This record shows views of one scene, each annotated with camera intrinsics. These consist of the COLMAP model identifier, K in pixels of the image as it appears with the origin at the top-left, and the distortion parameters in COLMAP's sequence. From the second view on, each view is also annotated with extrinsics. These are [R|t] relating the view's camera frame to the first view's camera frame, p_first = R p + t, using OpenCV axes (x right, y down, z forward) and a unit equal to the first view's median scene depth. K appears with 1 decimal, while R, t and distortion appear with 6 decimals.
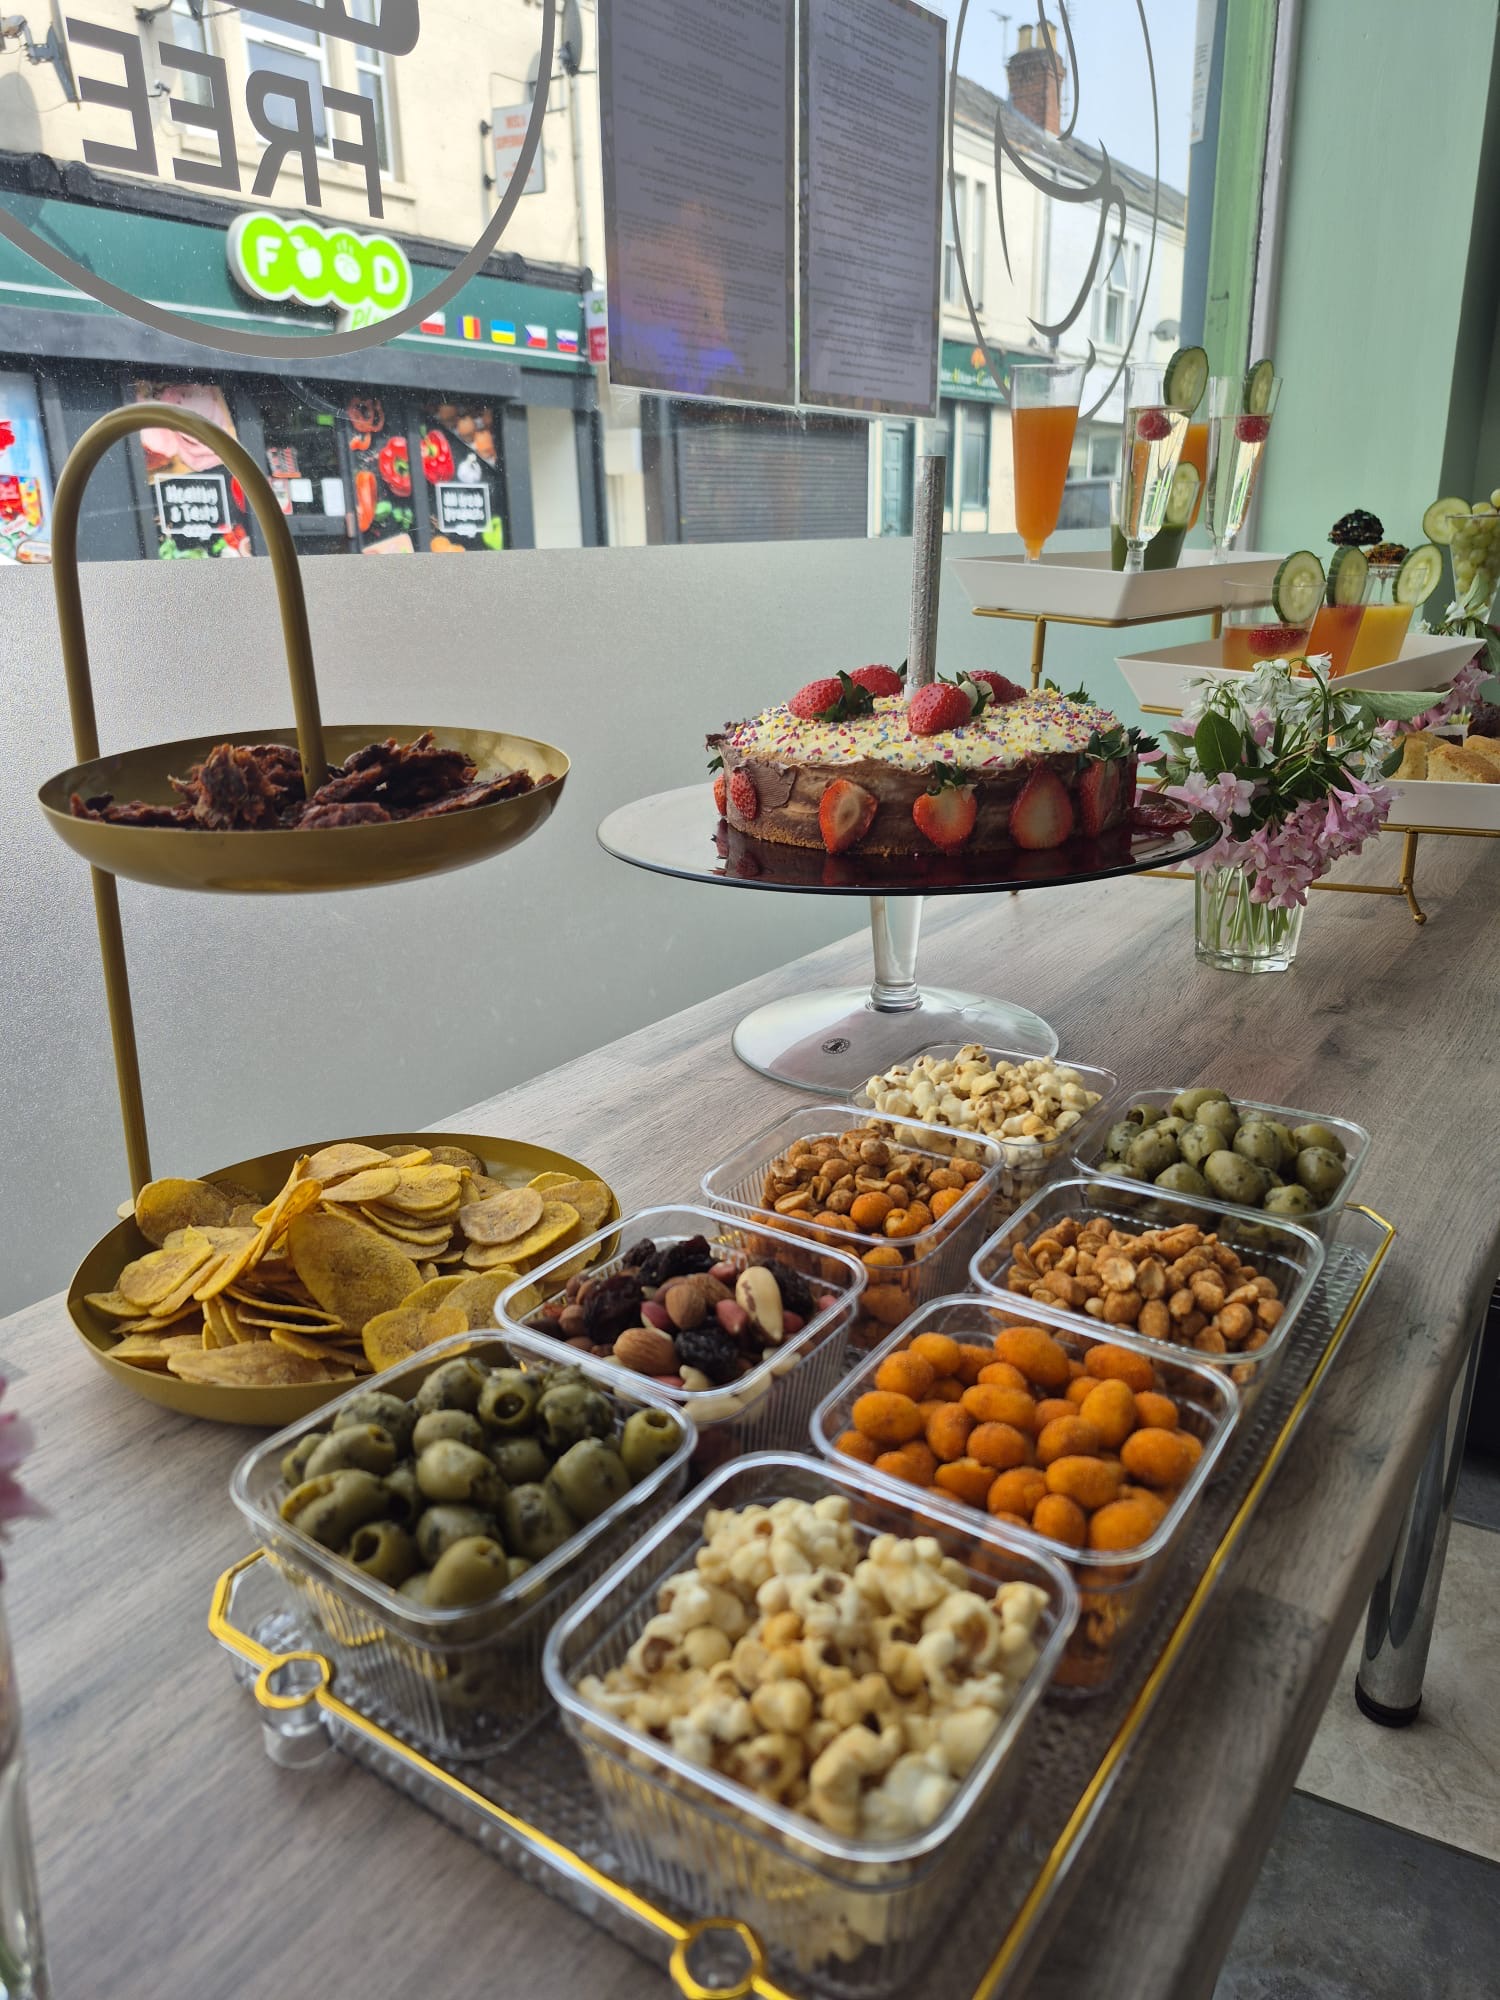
lens RADIAL K [[1407.8, 0, 745.6], [0, 1407.8, 986.6], [0, 0, 1]] dist [0.027238, -0.000797]
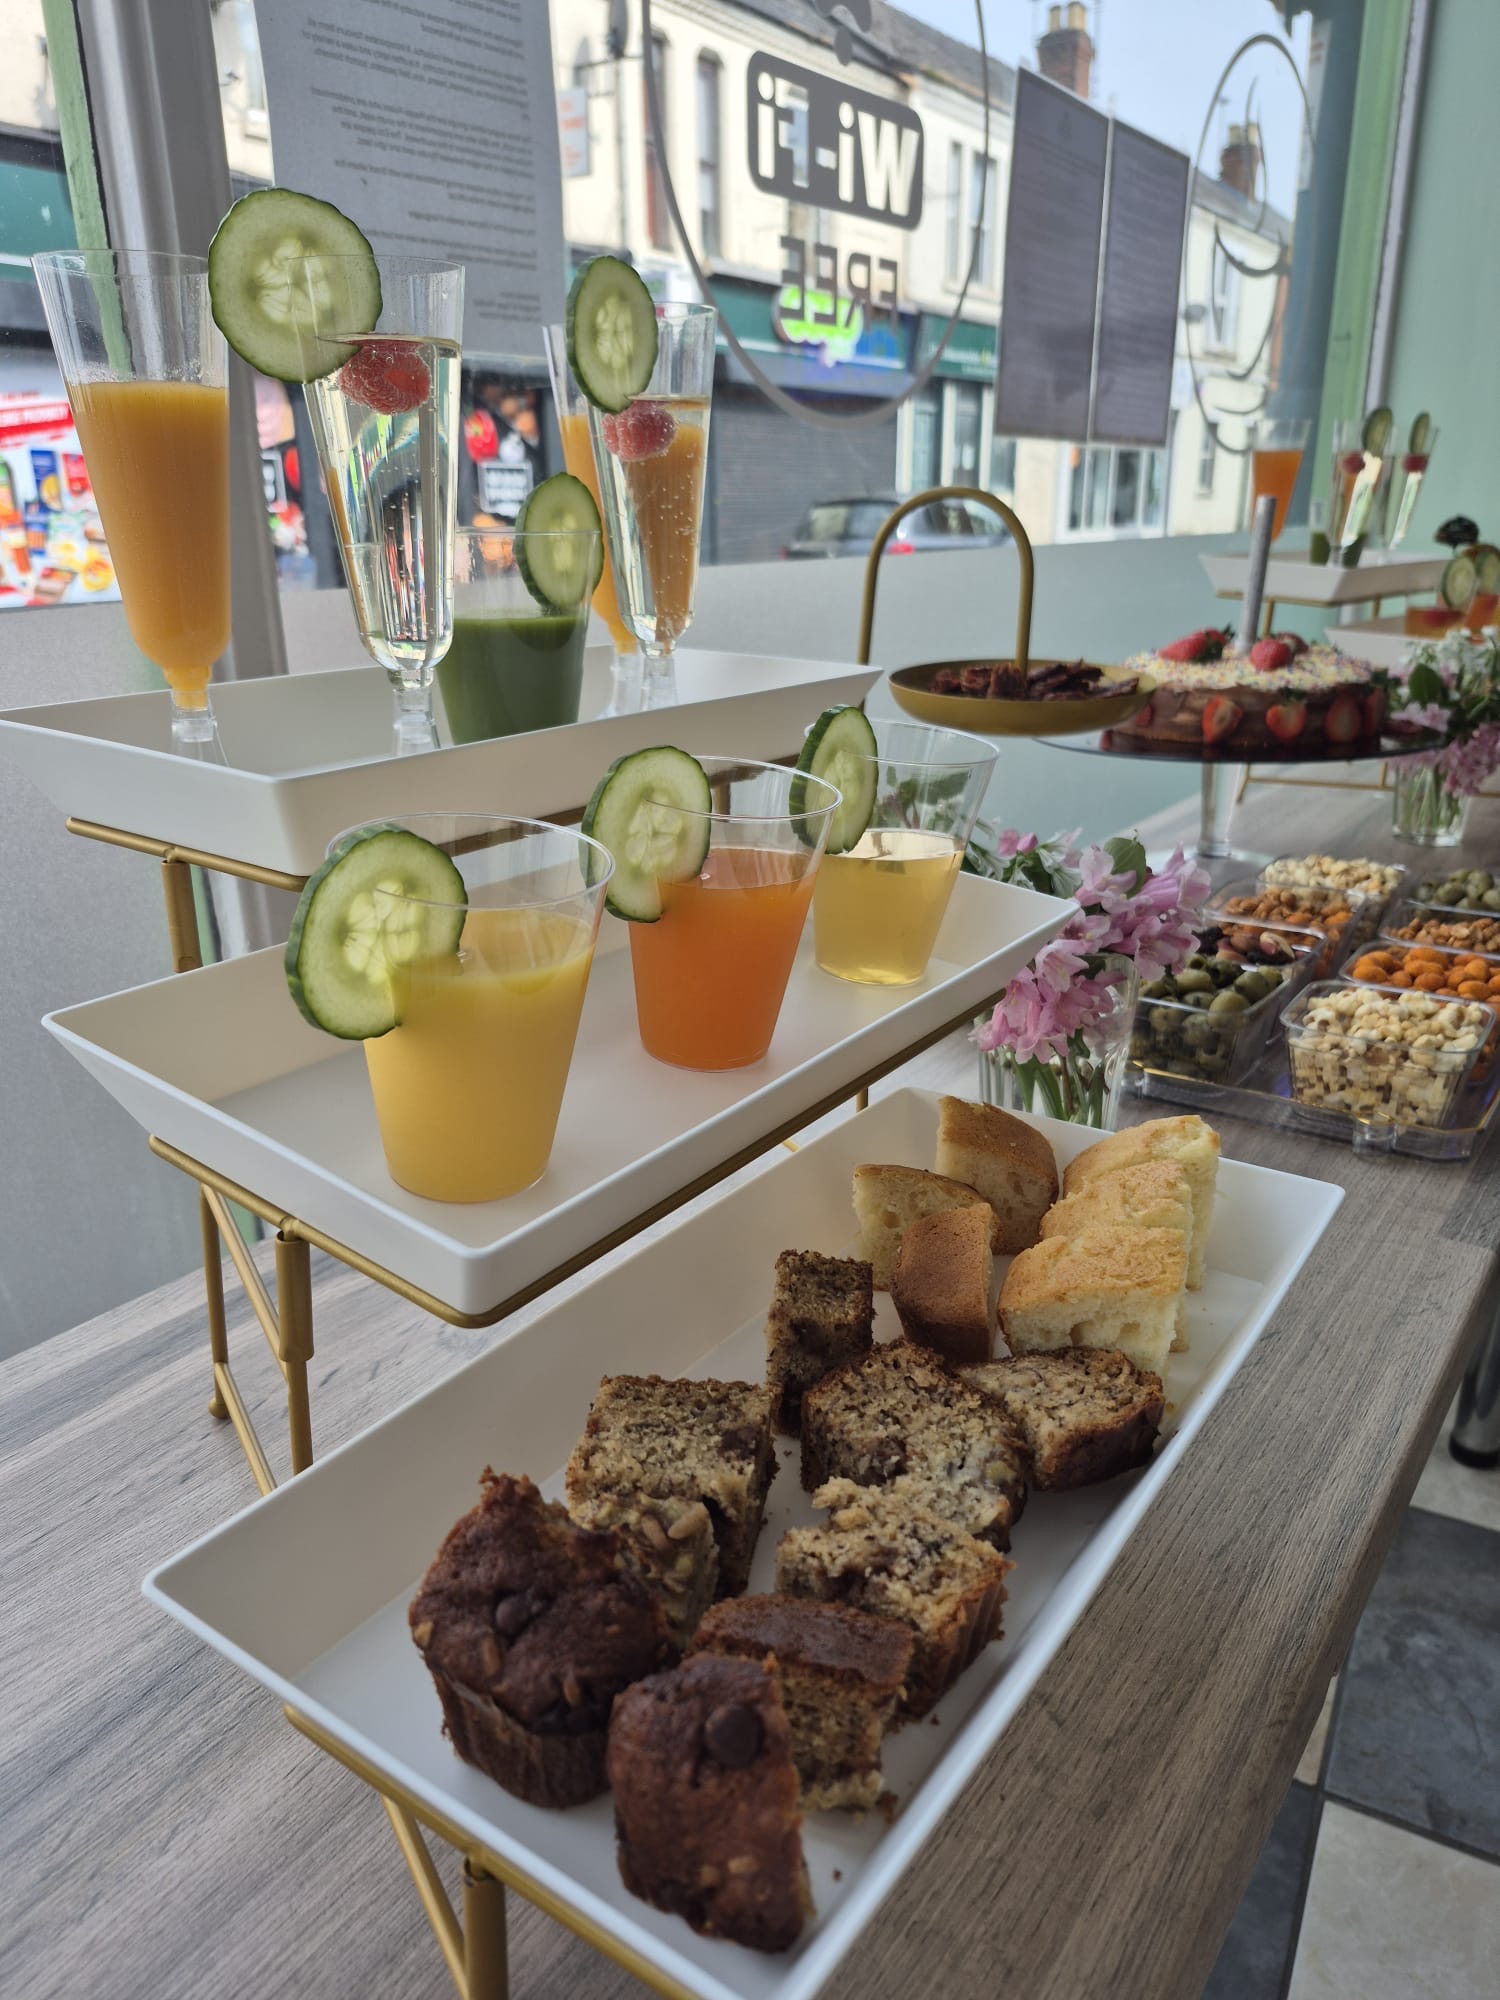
lens RADIAL K [[1458.5, 0, 750.0], [0, 1458.5, 1000.0], [0, 0, 1]] dist [-0.051909, 0.094981]
pose [[0.999946, 0.008491, 0.006024, -0.384646], [-0.008575, 0.999864, 0.014107, 0.145536], [-0.005903, -0.014158, 0.999882, -0.530528]]
